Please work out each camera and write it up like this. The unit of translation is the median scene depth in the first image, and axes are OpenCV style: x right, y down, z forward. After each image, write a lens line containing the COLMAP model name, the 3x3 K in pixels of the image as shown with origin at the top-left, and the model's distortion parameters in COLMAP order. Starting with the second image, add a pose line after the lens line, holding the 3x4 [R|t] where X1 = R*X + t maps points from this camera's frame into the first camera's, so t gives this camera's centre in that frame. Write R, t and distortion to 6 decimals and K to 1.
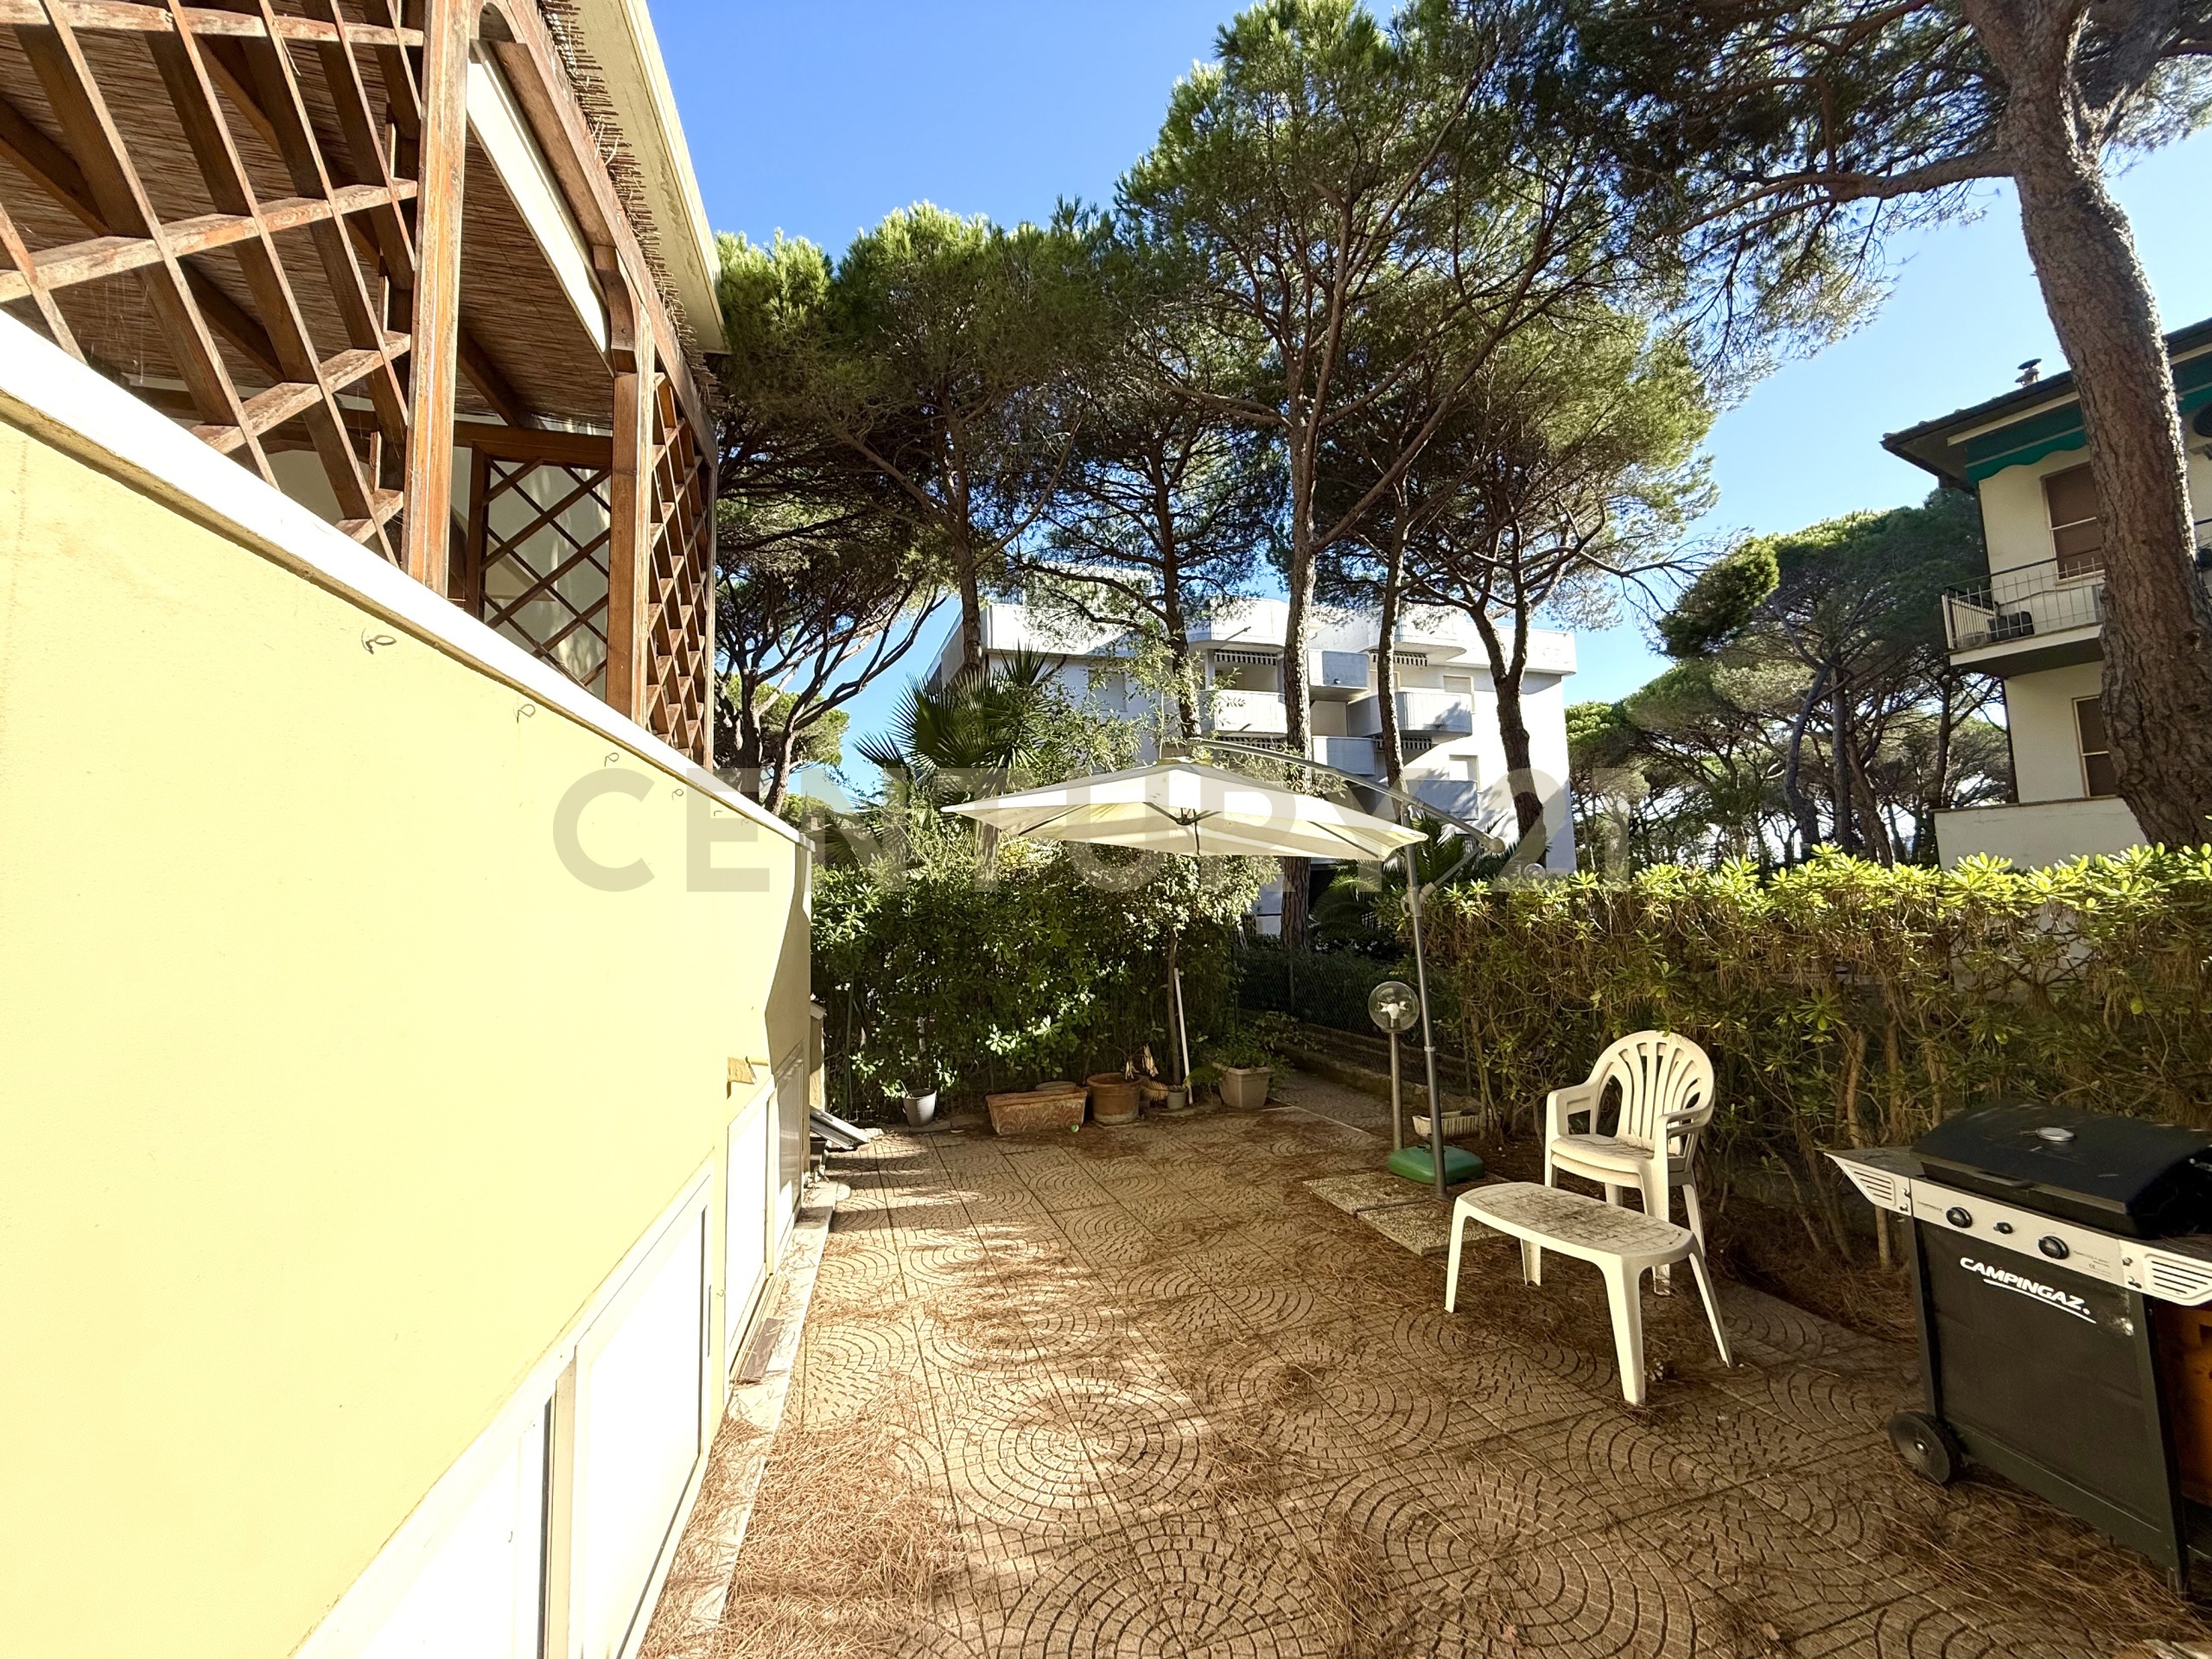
lens RADIAL K [[878.9, 0, 1099.0], [0, 878.9, 828.4], [0, 0, 1]] dist [0.000651, -0.000353]
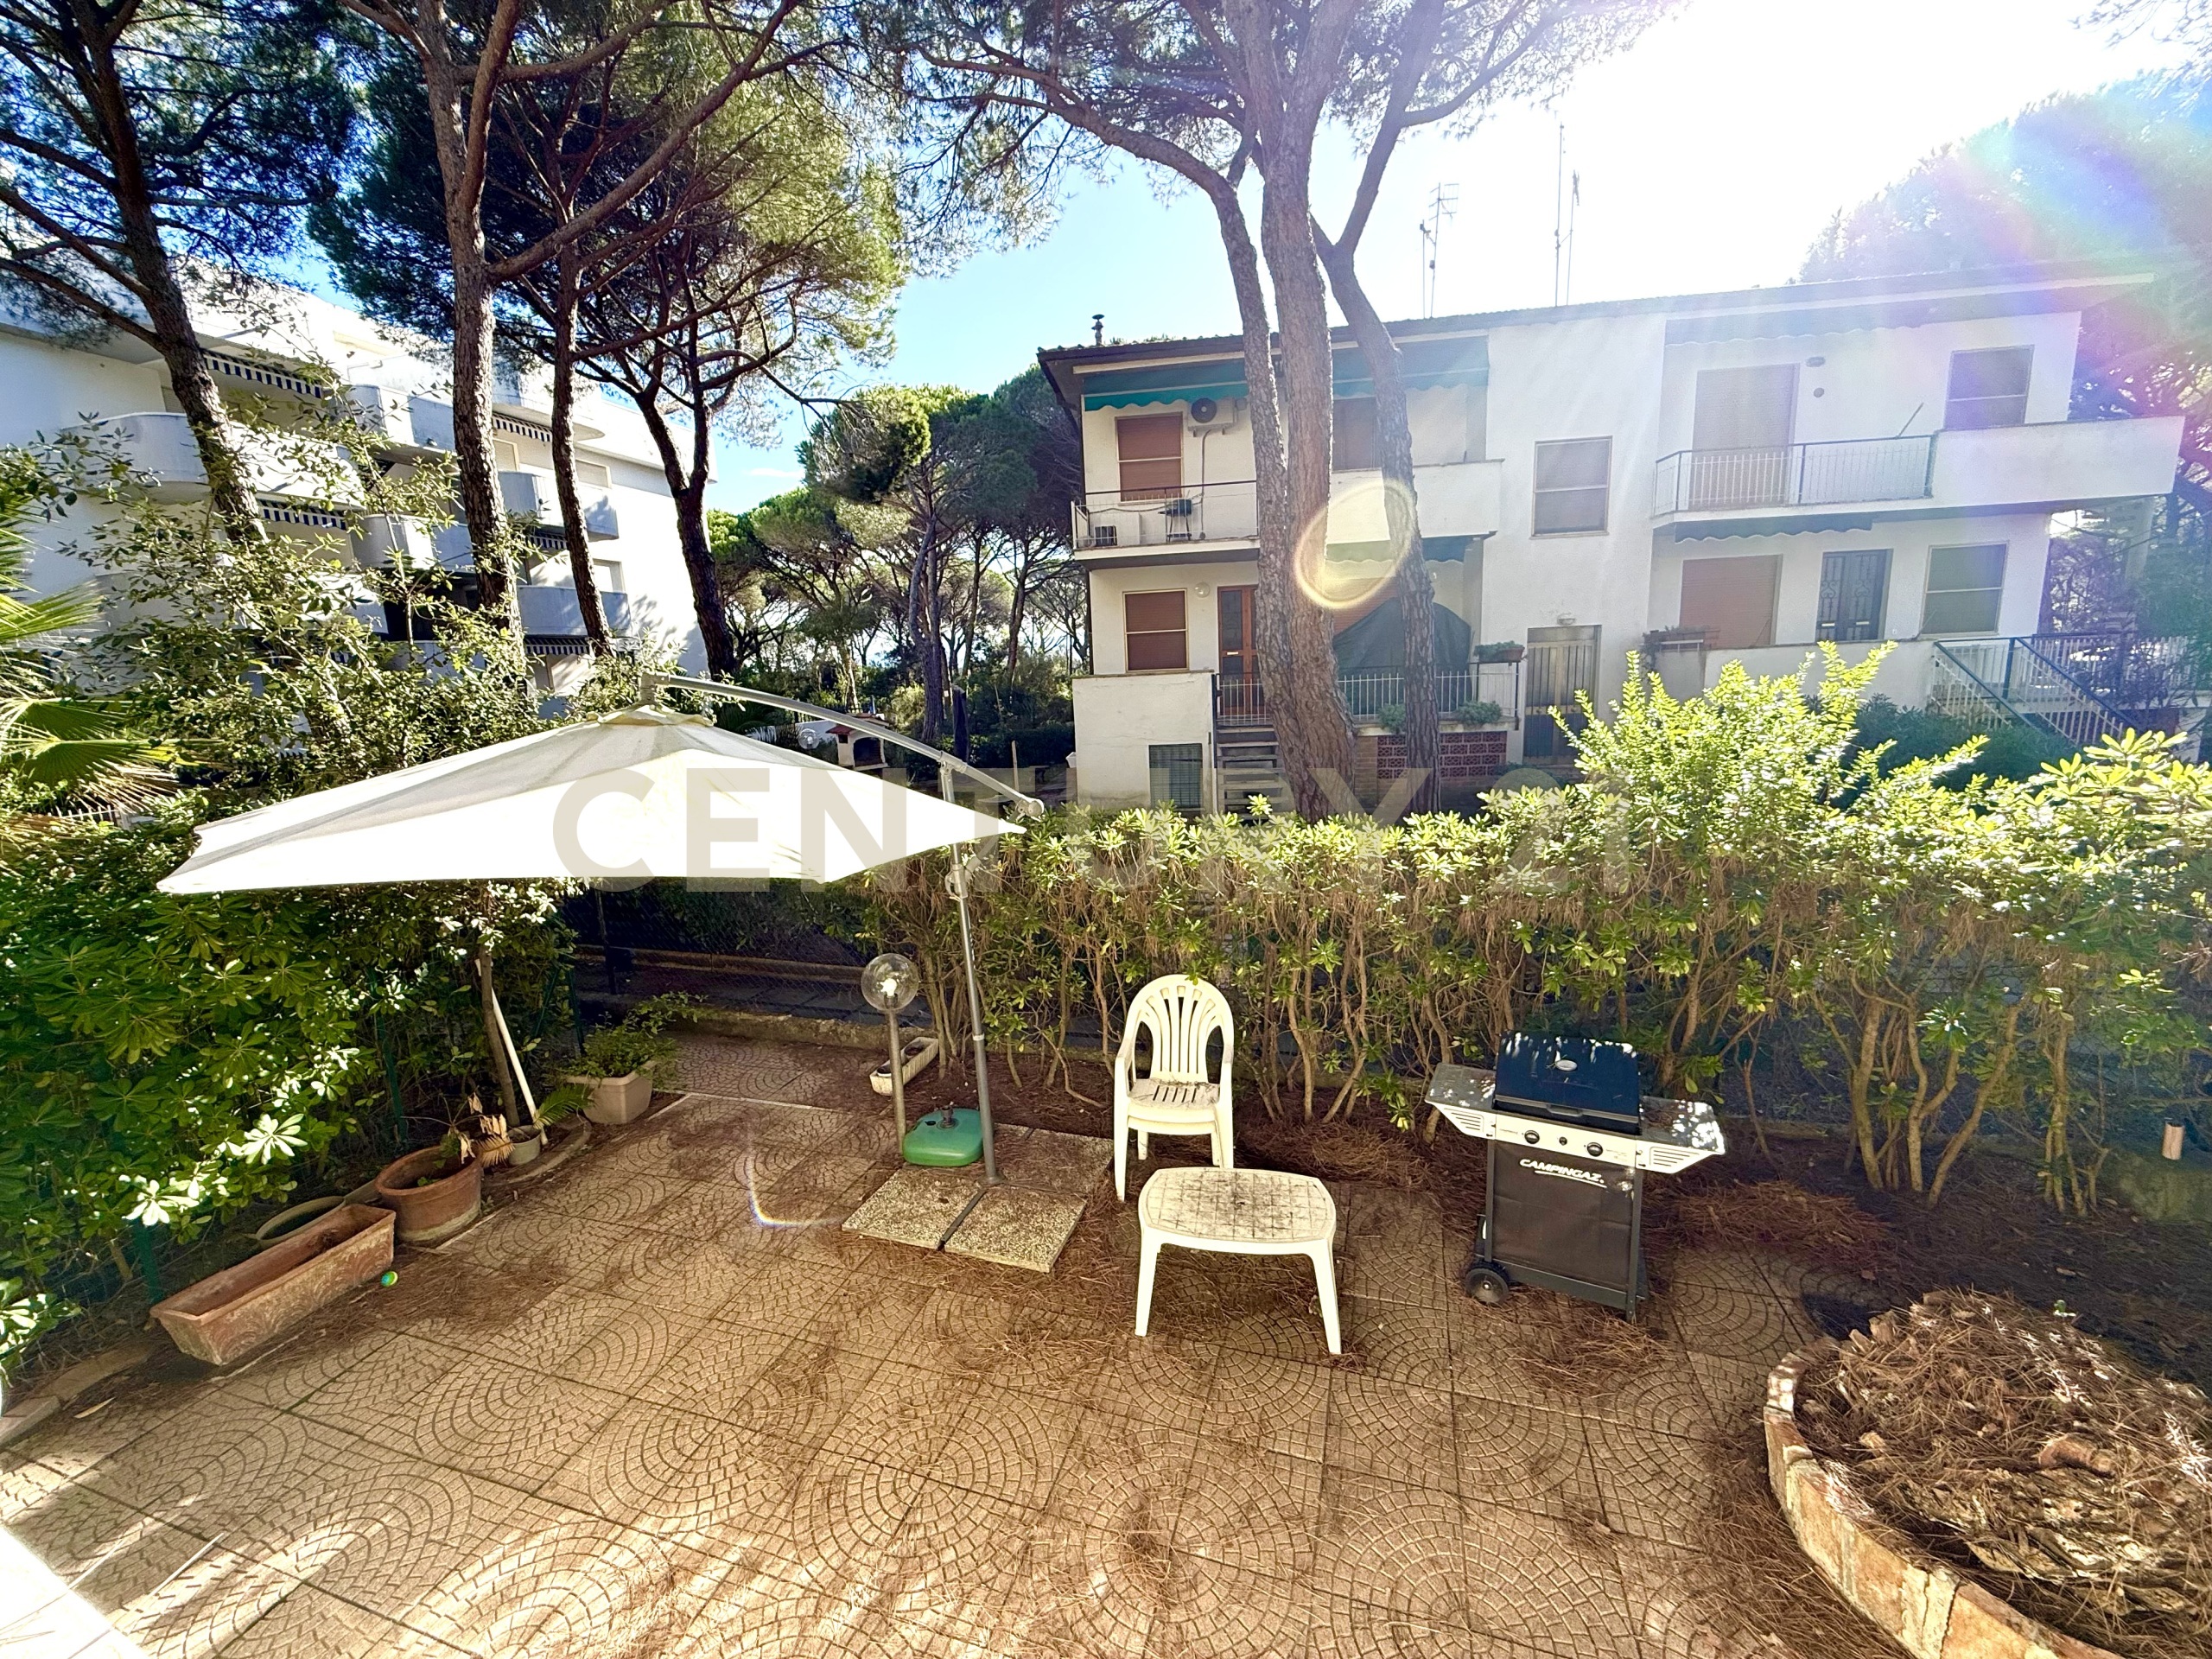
lens RADIAL K [[878.9, 0, 1099.0], [0, 878.9, 828.4], [0, 0, 1]] dist [0.000651, -0.000353]
pose [[0.586209, -0.139362, 0.798084, -0.102248], [-0.044927, 0.977986, 0.203776, -0.062538], [-0.808913, -0.155310, 0.567043, 0.170647]]
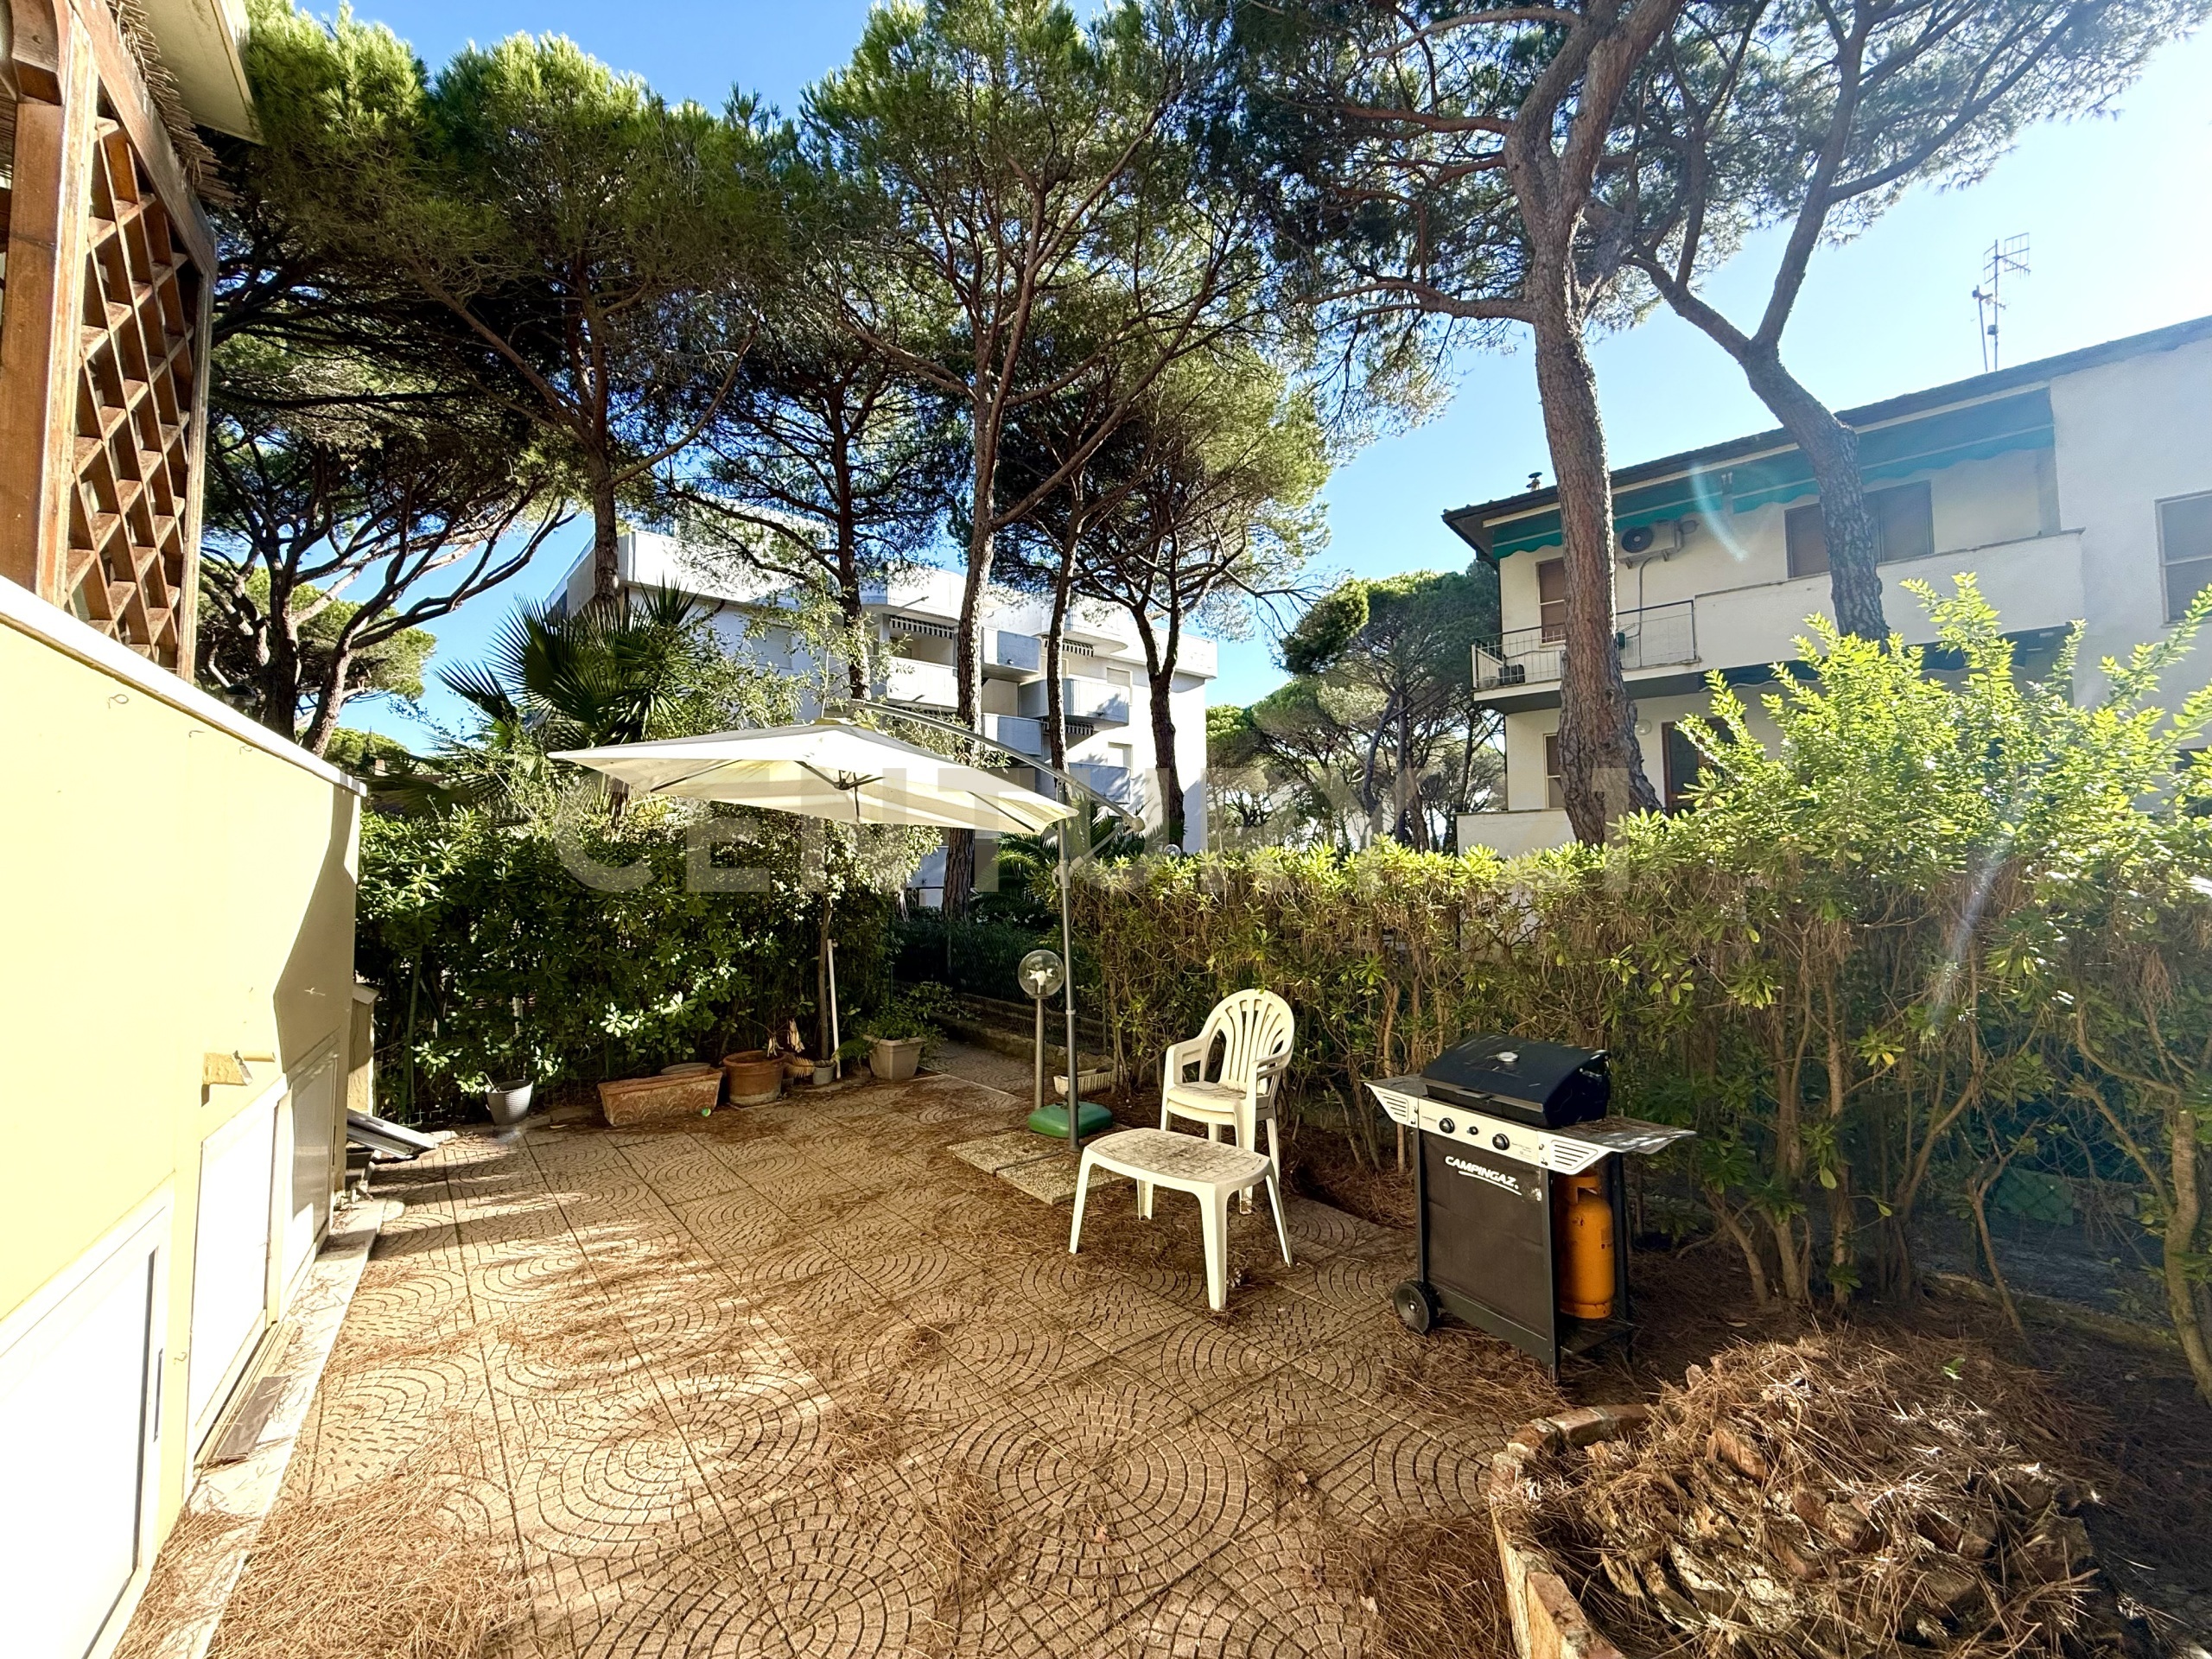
lens RADIAL K [[878.9, 0, 1099.0], [0, 878.9, 828.4], [0, 0, 1]] dist [0.000651, -0.000353]
pose [[0.930596, 0.040406, 0.363812, 0.004819], [-0.051240, 0.998483, 0.020175, 0.002118], [-0.362444, -0.037416, 0.931254, 0.001569]]
